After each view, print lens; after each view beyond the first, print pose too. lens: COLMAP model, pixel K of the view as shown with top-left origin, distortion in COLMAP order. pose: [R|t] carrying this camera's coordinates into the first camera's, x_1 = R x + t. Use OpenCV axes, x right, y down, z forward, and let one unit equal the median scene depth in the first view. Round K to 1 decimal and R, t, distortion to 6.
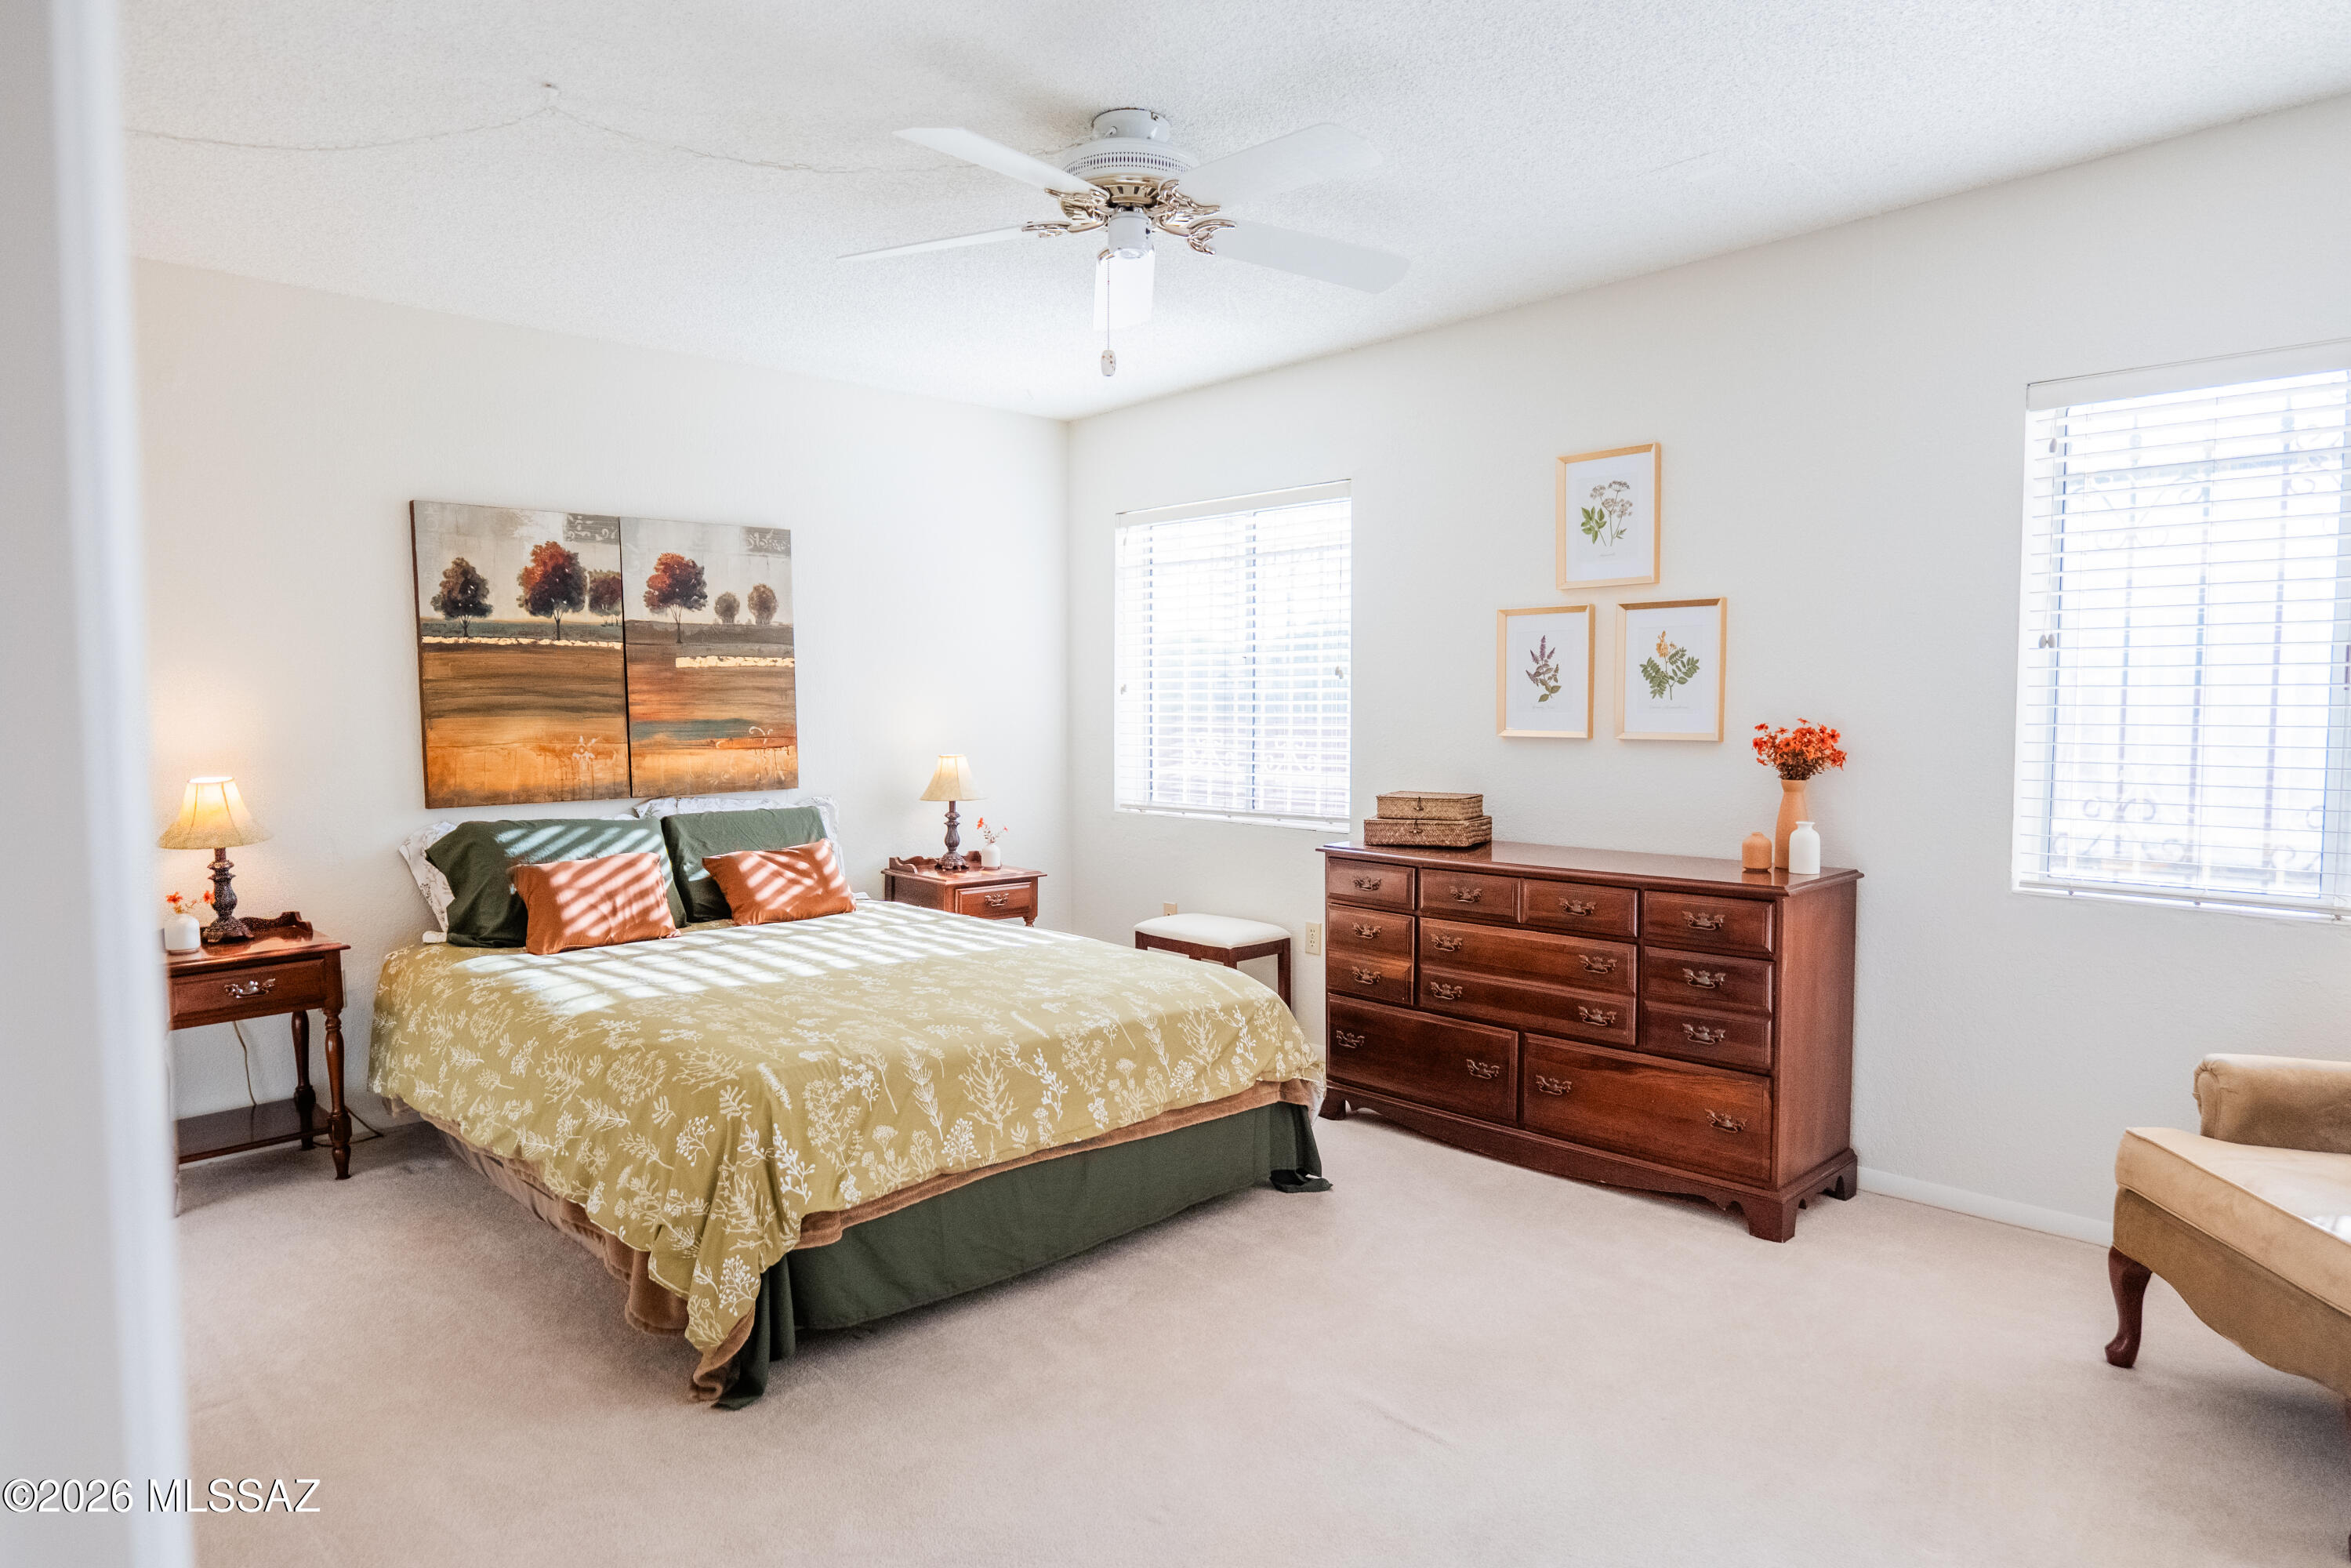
lens RADIAL K [[1403.5, 0, 1175.5], [0, 1403.5, 784.0], [0, 0, 1]] dist [-0.029274, 0.029229]
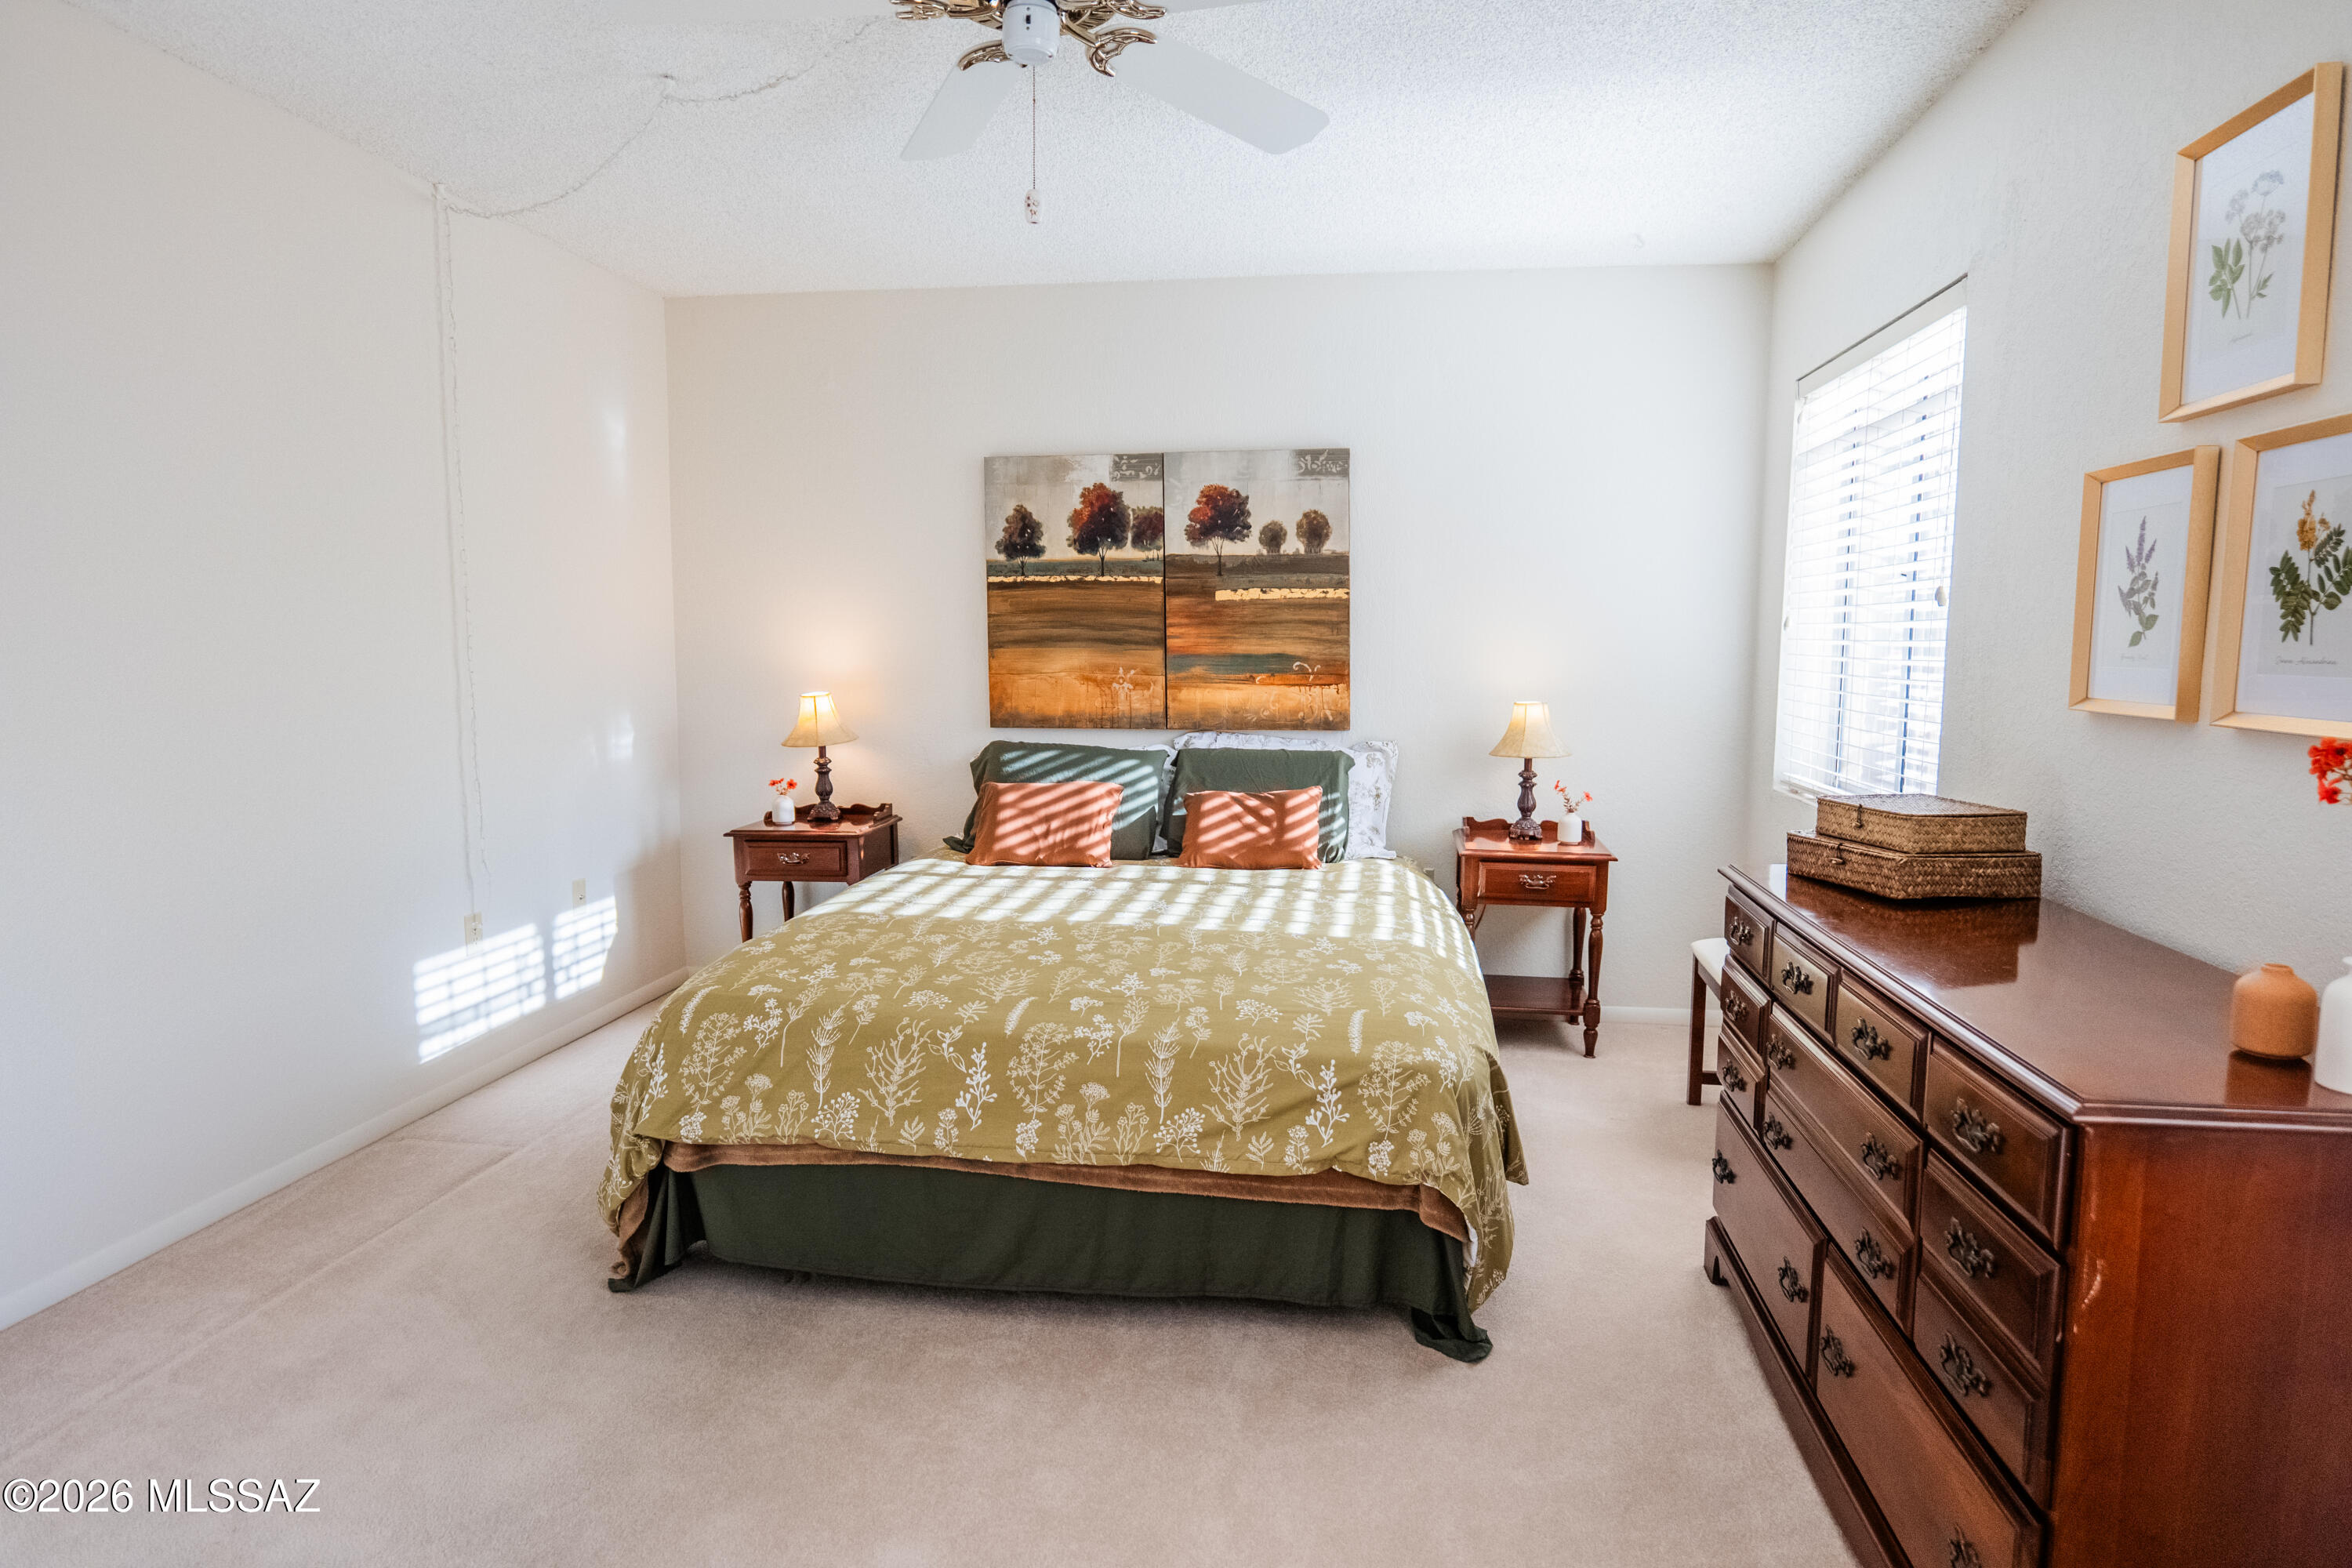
lens RADIAL K [[1381.5, 0, 1165.9], [0, 1381.5, 786.8], [0, 0, 1]] dist [-0.044519, 0.033301]
pose [[0.609542, 0.091987, -0.787399, 0.426427], [-0.052325, 0.995748, 0.075821, -0.025540], [0.791025, -0.005016, 0.611764, 0.393753]]
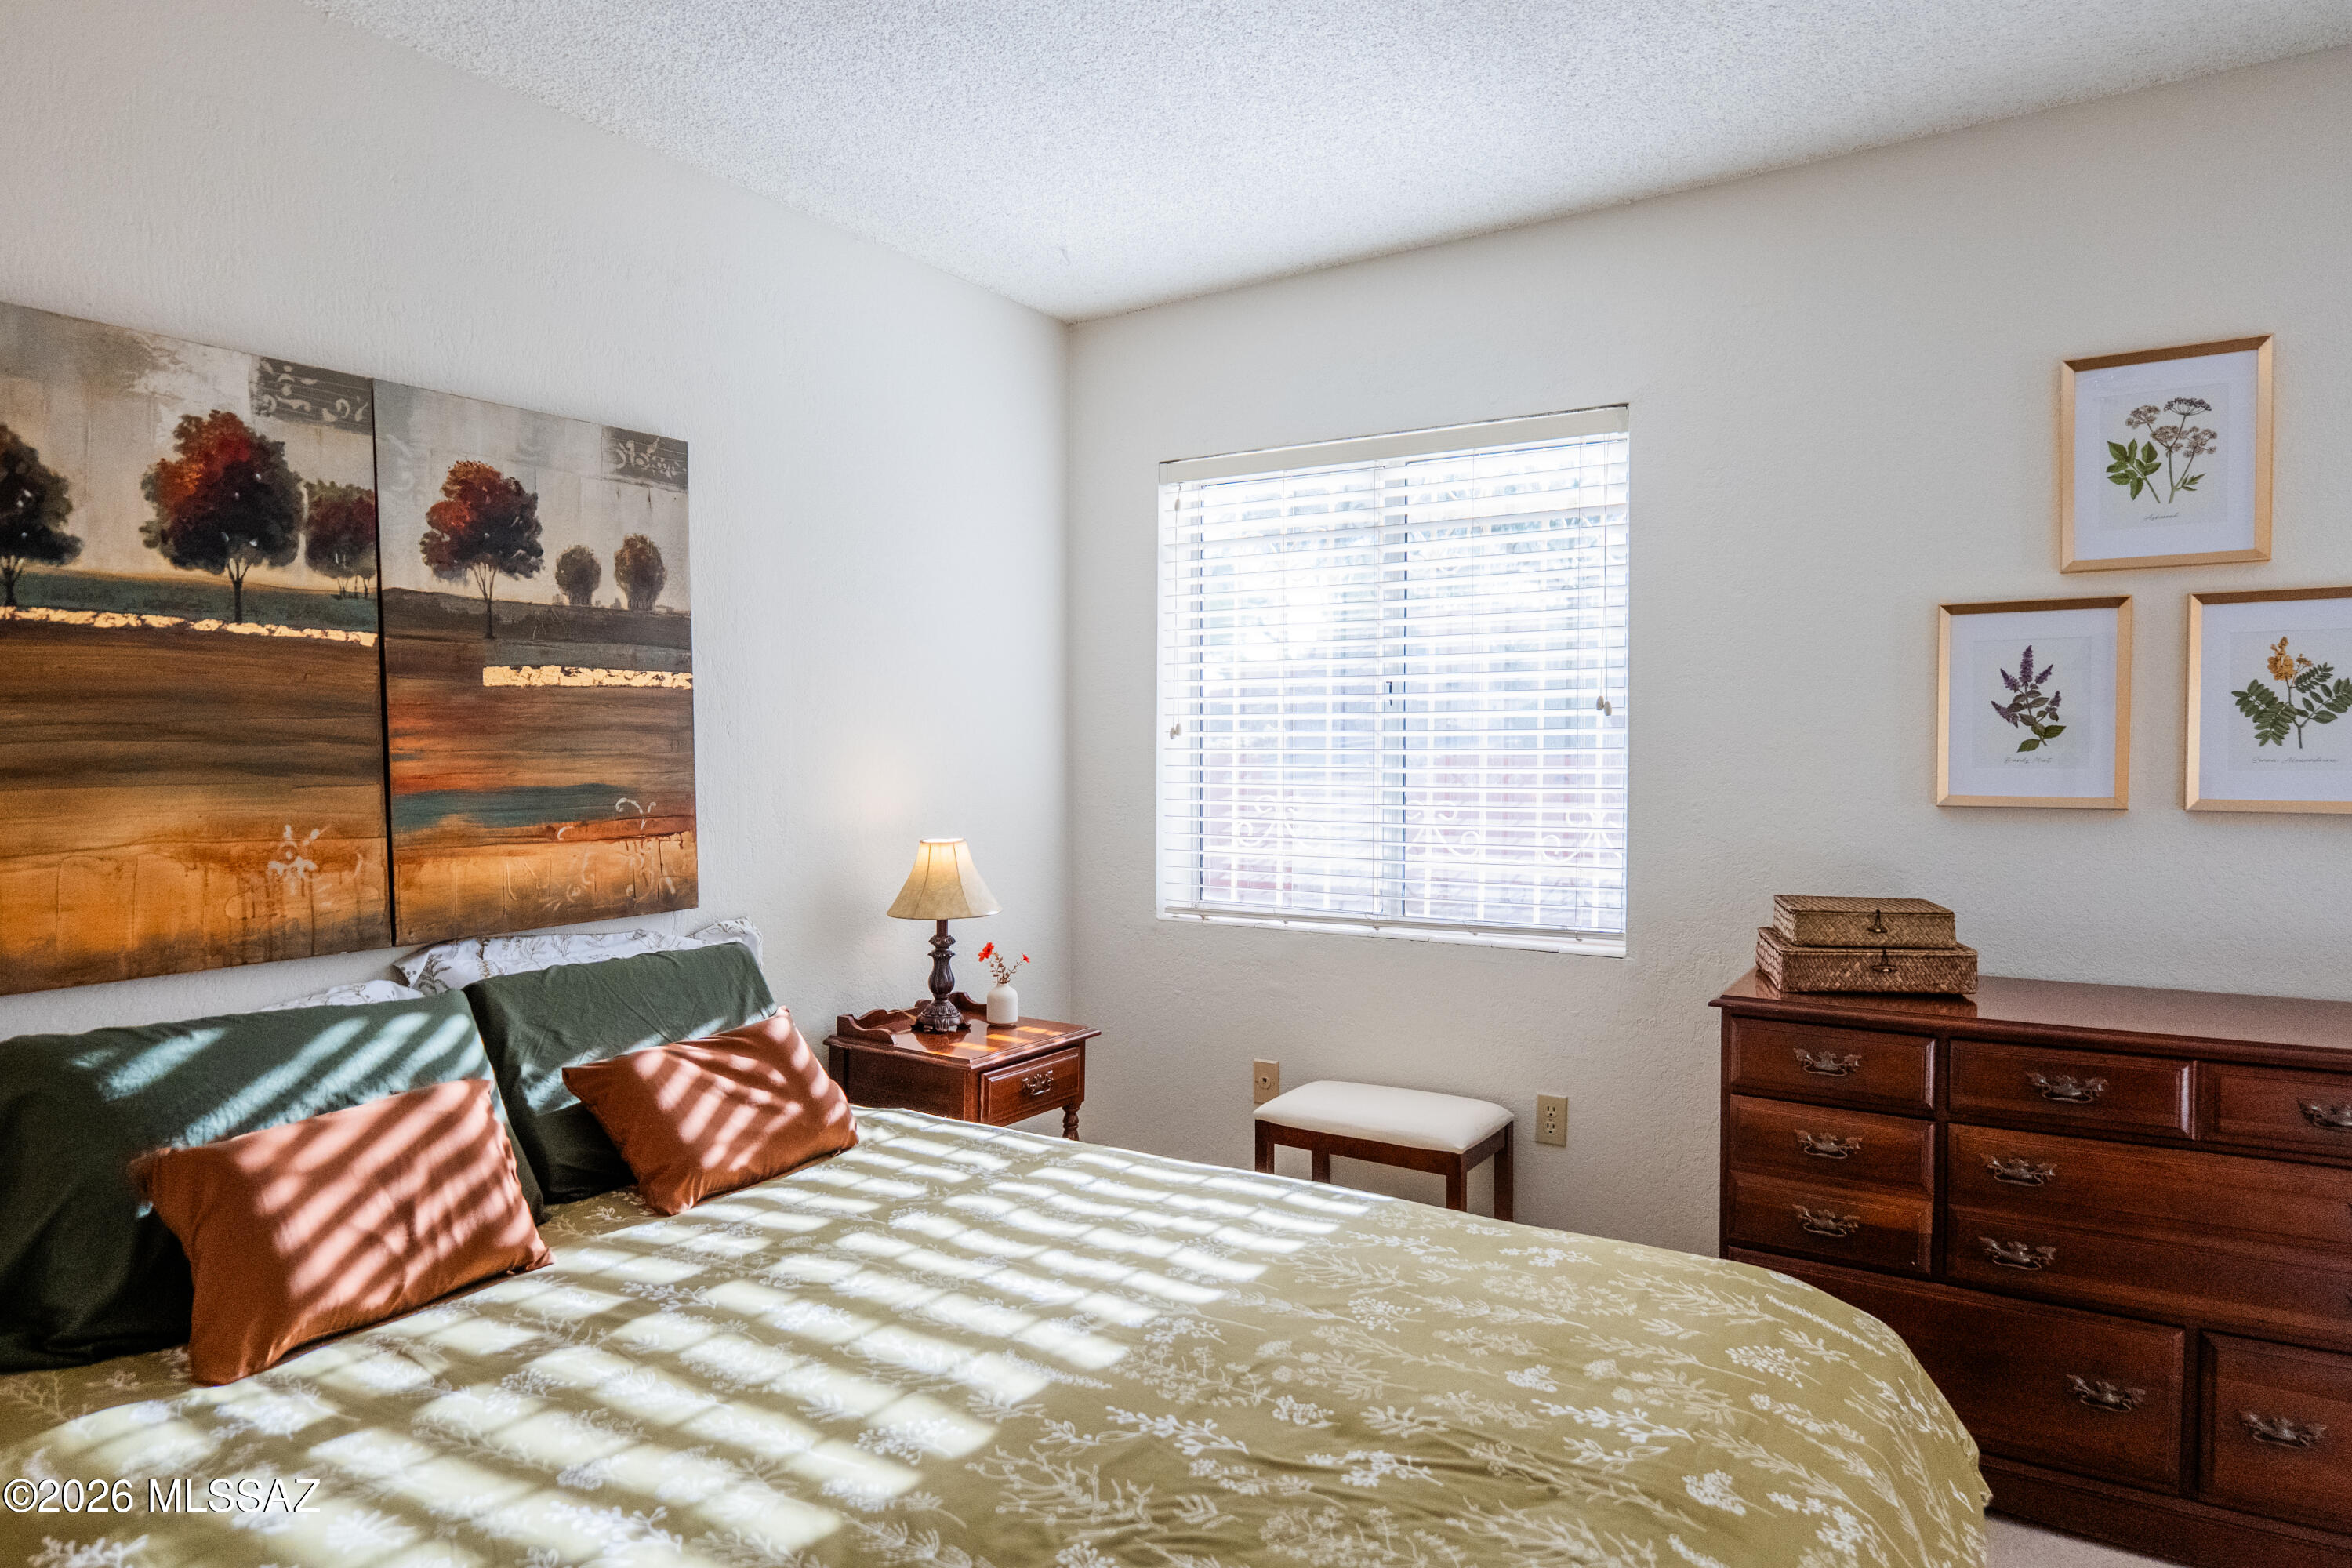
lens RADIAL K [[1417.3, 0, 1187.4], [0, 1417.3, 788.2], [0, 0, 1]] dist [-0.040982, 0.035115]
pose [[0.969069, -0.007865, 0.246664, -0.247601], [0.015183, 0.999499, -0.027779, -0.029113], [-0.246322, 0.030664, 0.968703, 0.463725]]
